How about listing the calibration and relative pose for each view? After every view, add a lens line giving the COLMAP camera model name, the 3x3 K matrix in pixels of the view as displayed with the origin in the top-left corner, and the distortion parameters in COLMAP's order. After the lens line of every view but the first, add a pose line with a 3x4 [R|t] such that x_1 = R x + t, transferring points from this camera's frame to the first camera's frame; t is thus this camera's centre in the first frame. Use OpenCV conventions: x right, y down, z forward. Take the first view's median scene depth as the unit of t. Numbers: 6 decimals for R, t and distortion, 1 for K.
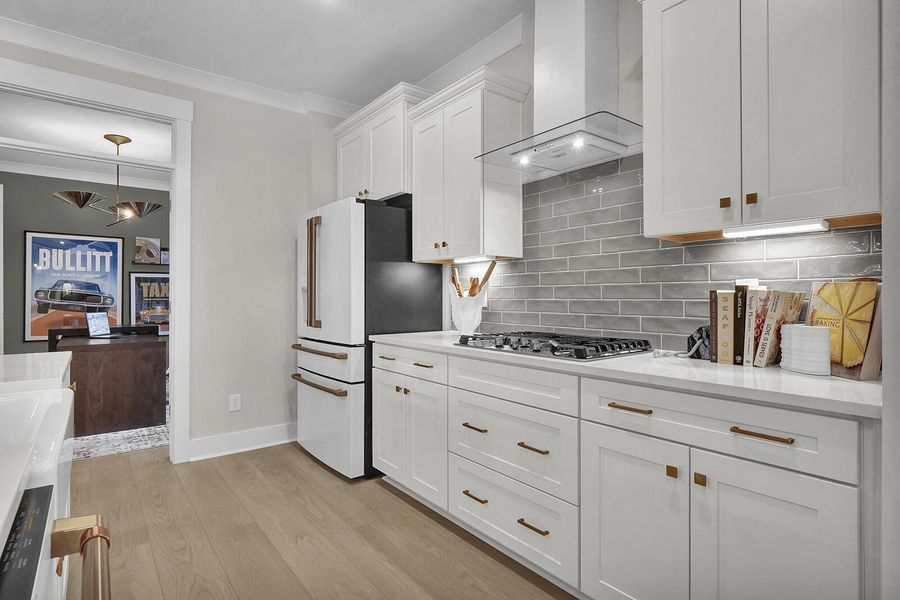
lens RADIAL K [[451.9, 0, 451.7], [0, 451.9, 296.1], [0, 0, 1]] dist [-0.000919, 0.000199]
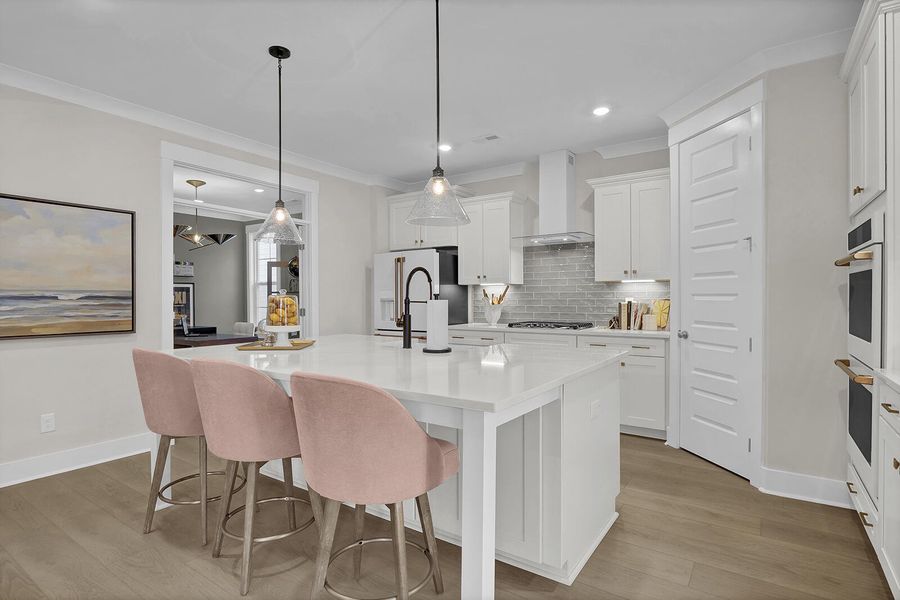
lens RADIAL K [[451.9, 0, 448.6], [0, 451.9, 301.1], [0, 0, 1]] dist [-0.000919, 0.000199]
pose [[0.956240, -0.003921, 0.292558, -1.140037], [0.001569, 0.999965, 0.008273, -0.044415], [-0.292580, -0.007452, 0.956212, -1.226928]]
